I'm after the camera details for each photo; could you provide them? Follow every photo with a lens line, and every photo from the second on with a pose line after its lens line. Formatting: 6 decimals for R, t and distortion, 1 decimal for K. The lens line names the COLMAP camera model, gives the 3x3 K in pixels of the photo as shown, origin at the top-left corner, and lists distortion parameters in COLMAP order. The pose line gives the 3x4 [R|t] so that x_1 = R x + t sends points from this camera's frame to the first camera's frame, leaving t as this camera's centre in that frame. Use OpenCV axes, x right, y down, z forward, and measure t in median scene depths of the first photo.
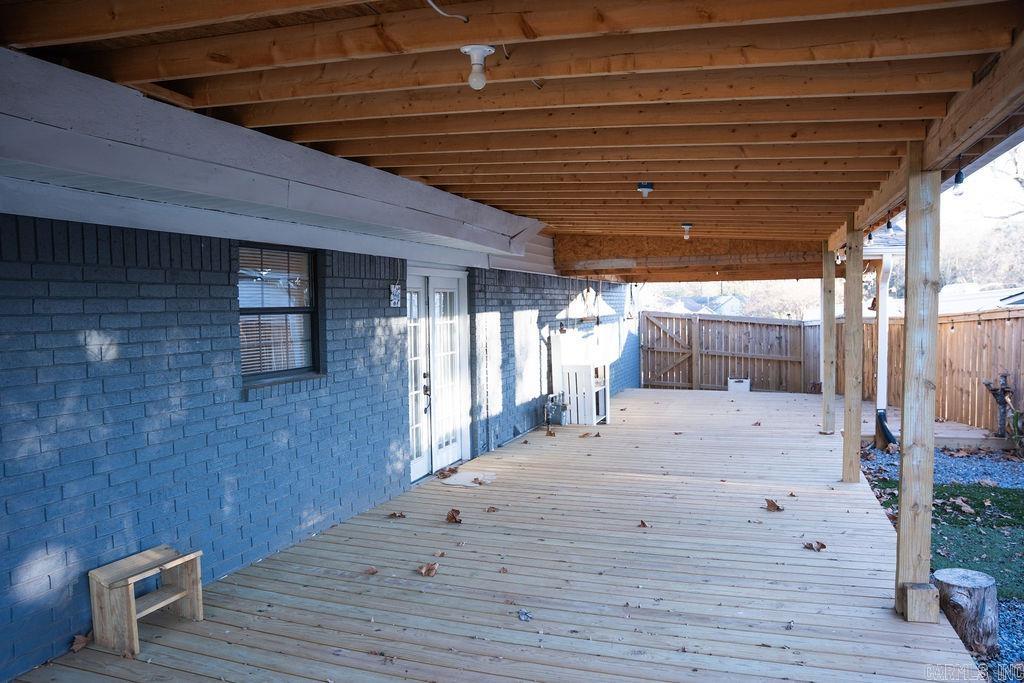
lens RADIAL K [[717.4, 0, 512.0], [0, 717.4, 341.5], [0, 0, 1]] dist [-0.138870, 0.002309]
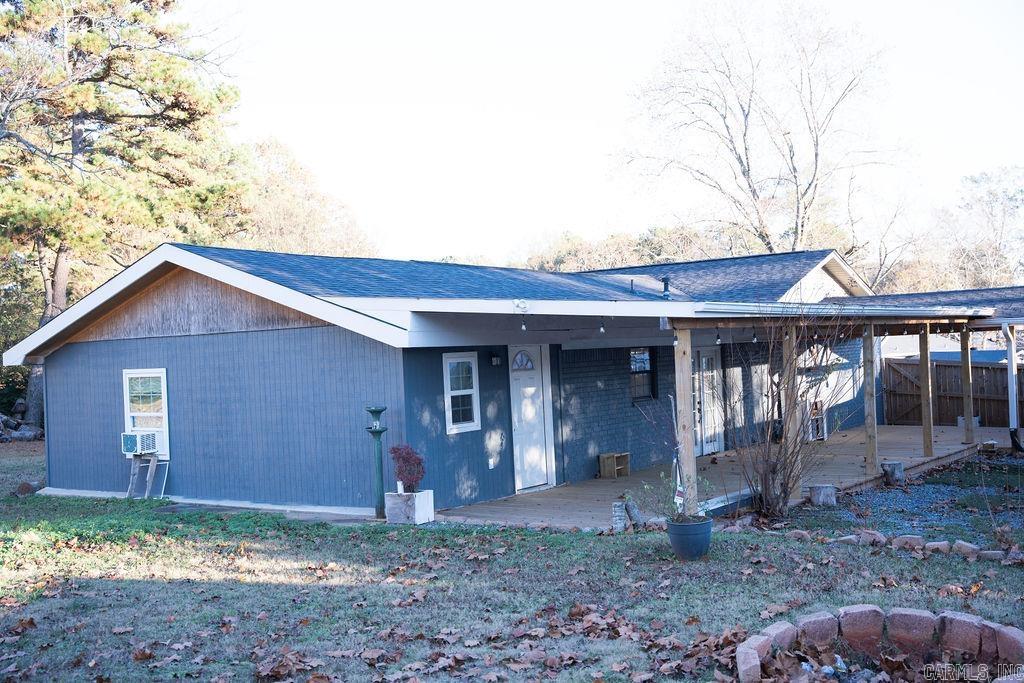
lens RADIAL K [[1071.7, 0, 512.0], [0, 1071.7, 341.5], [0, 0, 1]] dist [0.137547, 0.008190]
pose [[0.964927, -0.020244, -0.261737, 0.118369], [0.008593, 0.998924, -0.045582, 0.009123], [0.262378, 0.041735, 0.964062, -1.473506]]
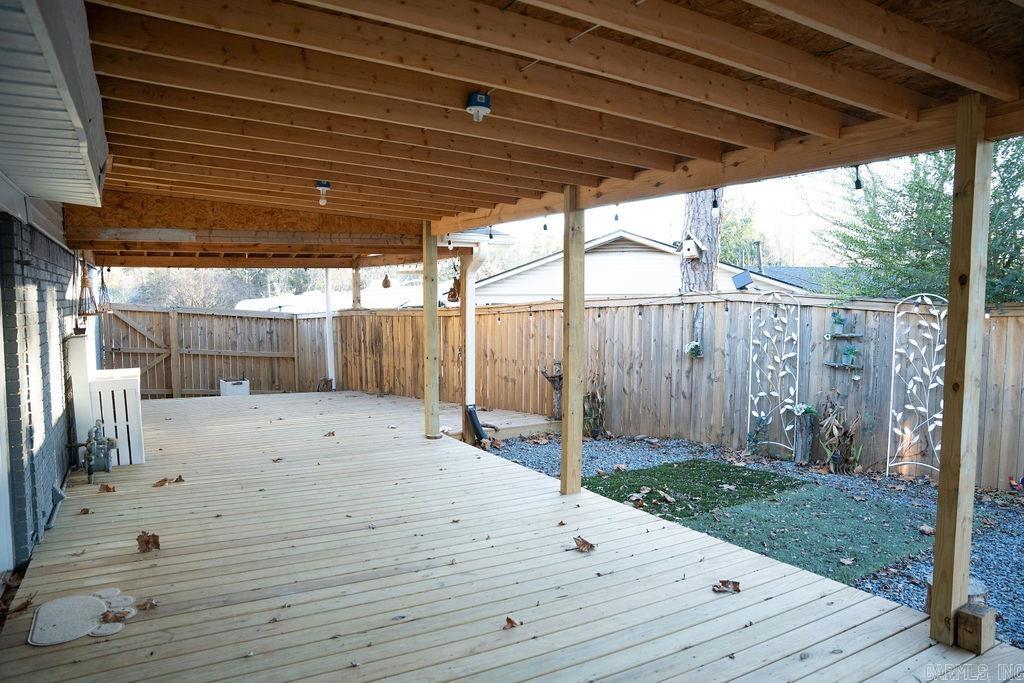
lens RADIAL K [[694.9, 0, 512.0], [0, 694.9, 341.5], [0, 0, 1]] dist [-0.180912, 0.128305]
pose [[0.648119, -0.031344, 0.760893, -0.148040], [0.023490, 0.999500, 0.021164, -0.008128], [-0.761176, 0.004156, 0.648532, 0.312135]]
